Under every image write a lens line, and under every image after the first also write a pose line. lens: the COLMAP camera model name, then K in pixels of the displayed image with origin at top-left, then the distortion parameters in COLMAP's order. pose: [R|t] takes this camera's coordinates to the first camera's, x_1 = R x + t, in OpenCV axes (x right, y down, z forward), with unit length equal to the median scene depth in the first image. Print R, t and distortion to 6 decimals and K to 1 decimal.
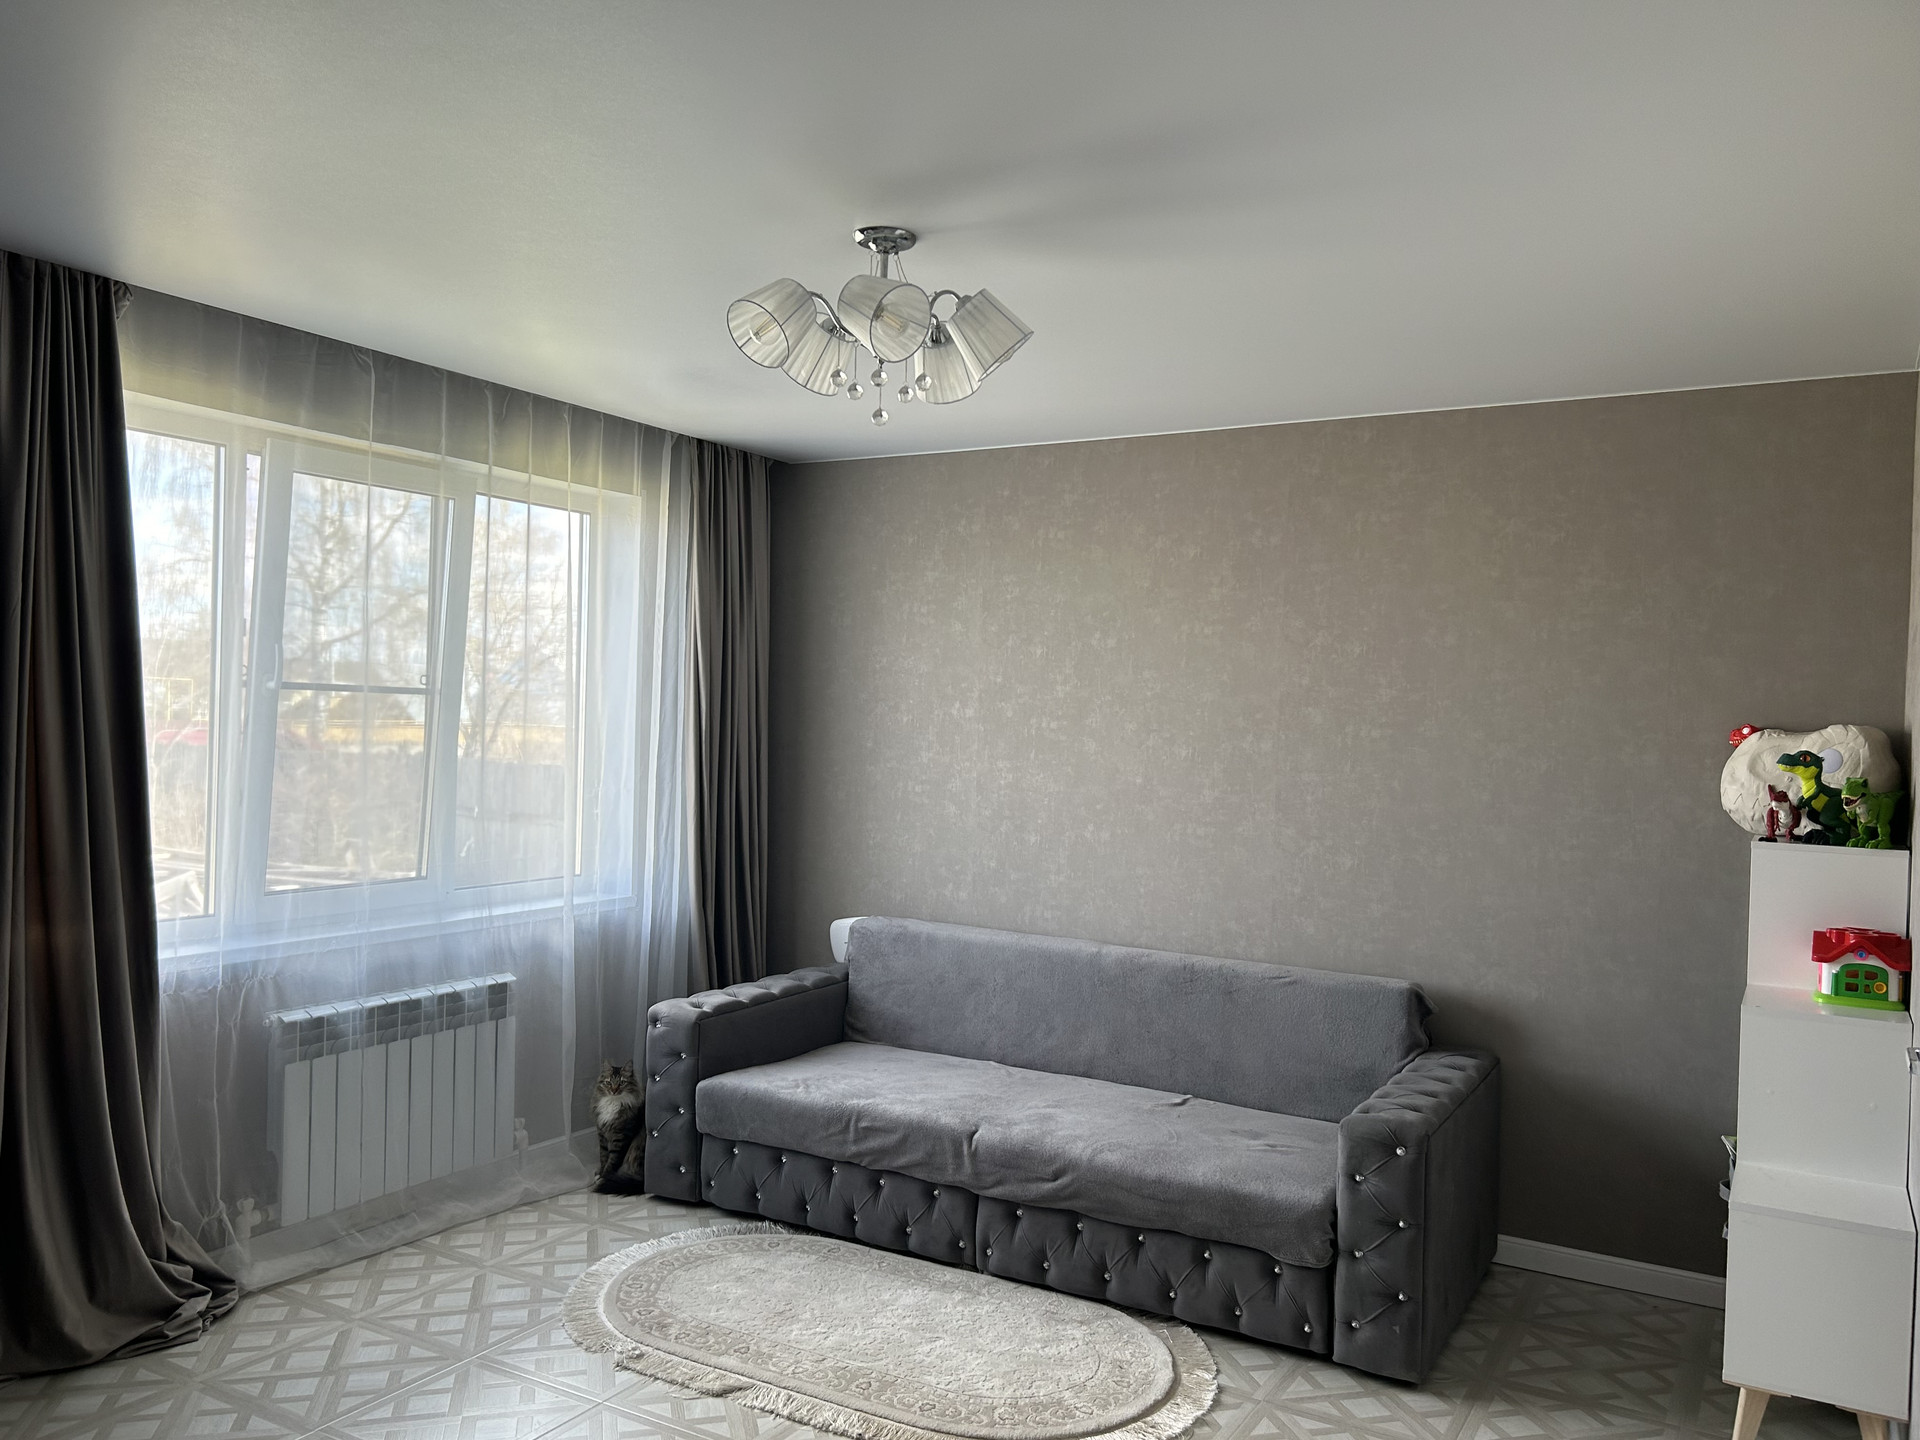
lens RADIAL K [[1436.9, 0, 960.8], [0, 1436.9, 718.7], [0, 0, 1]] dist [0.043818, -0.049119]
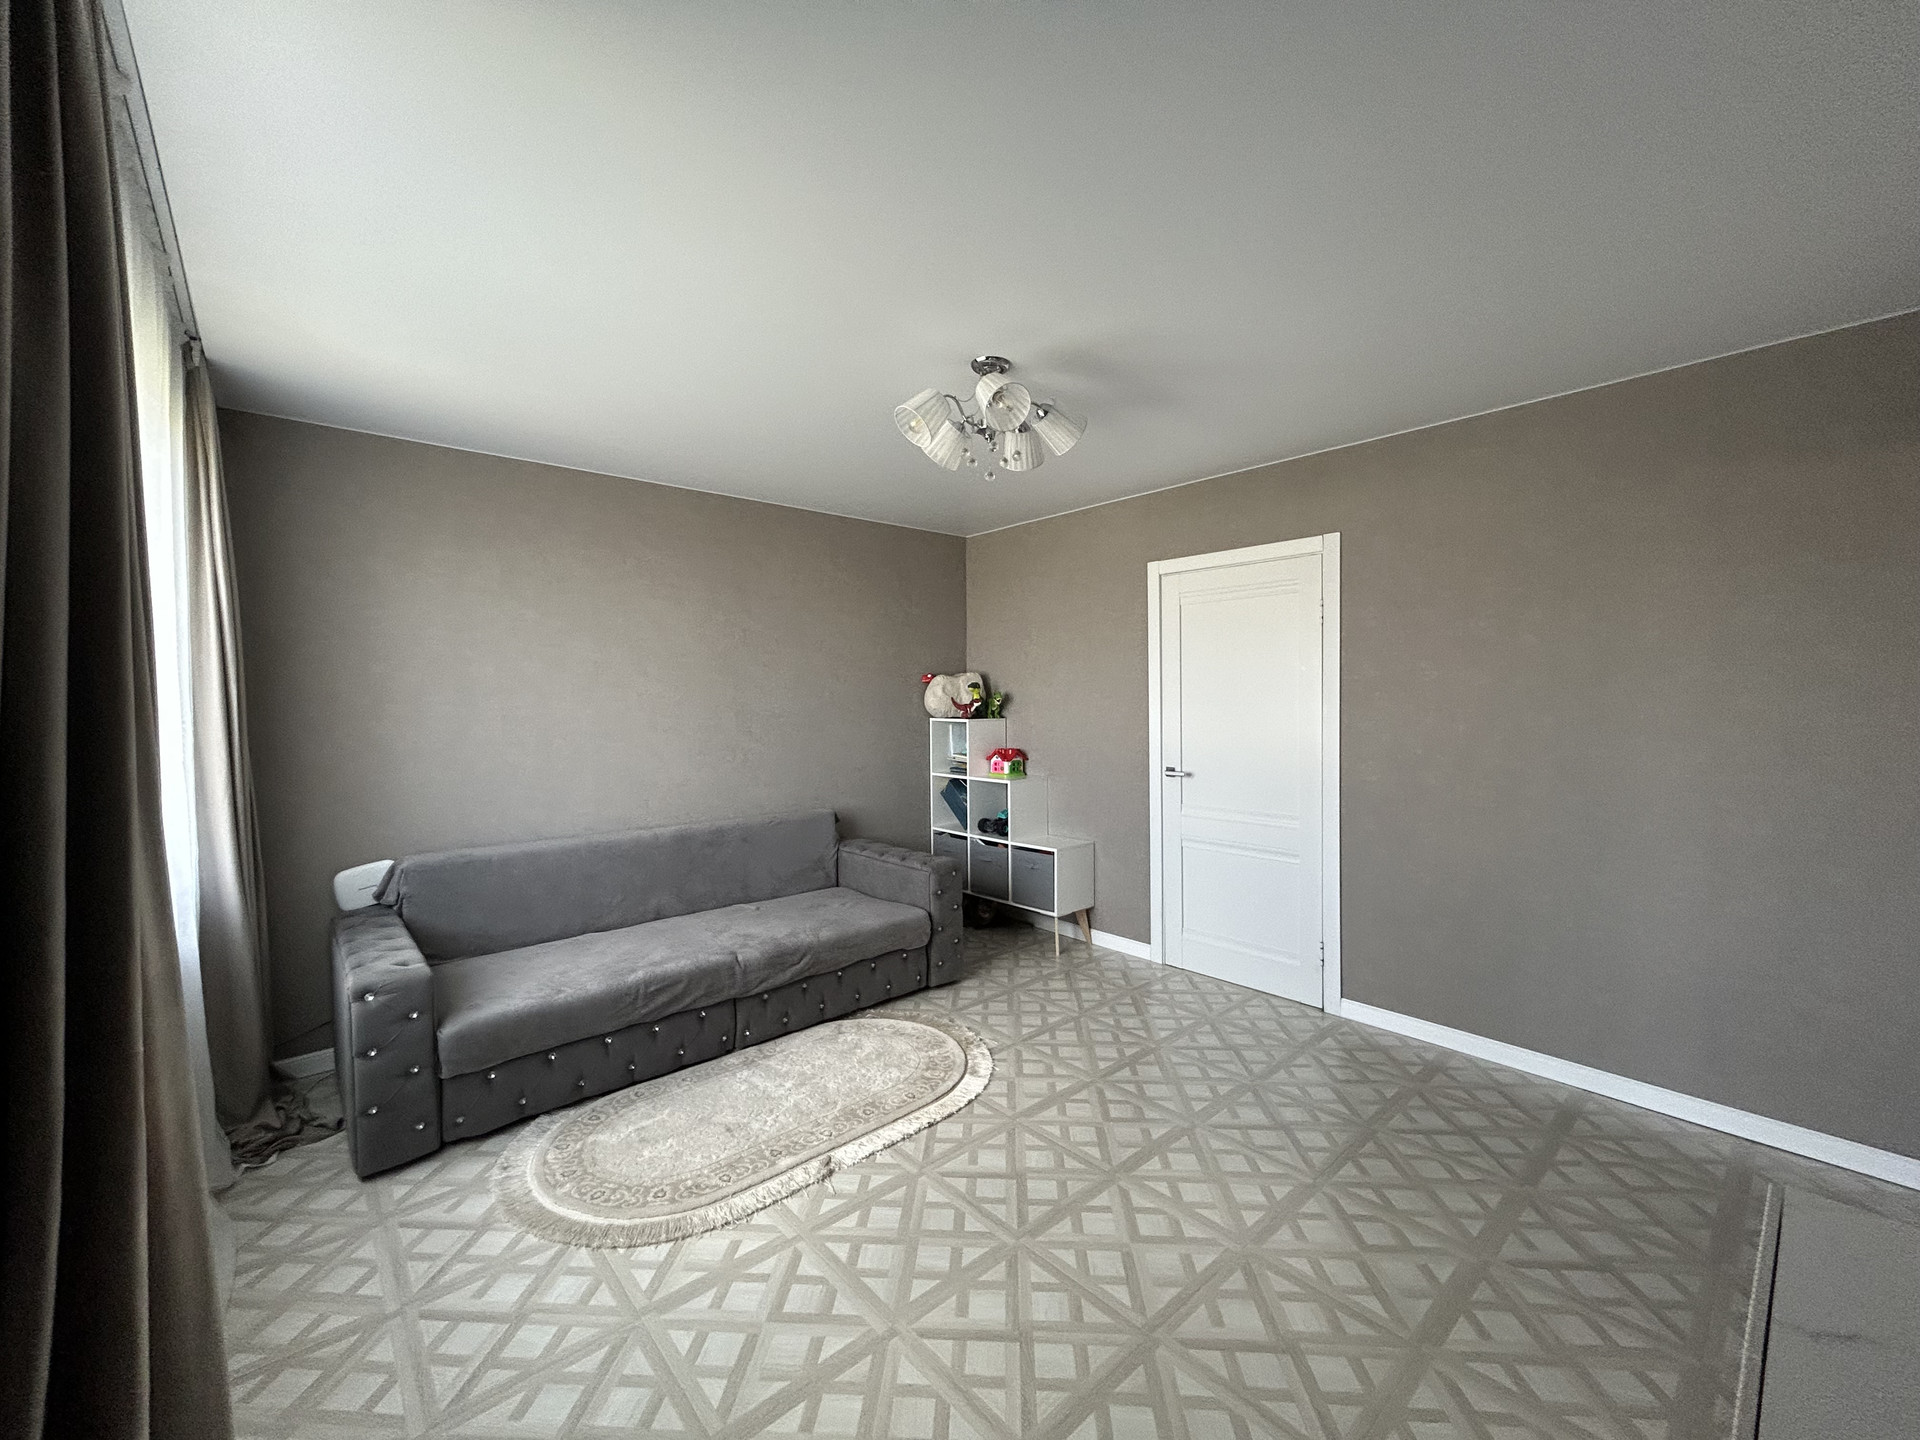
lens RADIAL K [[767.7, 0, 956.1], [0, 767.7, 728.6], [0, 0, 1]] dist [-0.004108, 0.001995]
pose [[0.322189, -0.068436, 0.944198, -0.657688], [0.022233, 0.997655, 0.064724, 0.015088], [-0.946414, 0.000139, 0.322956, 0.571390]]
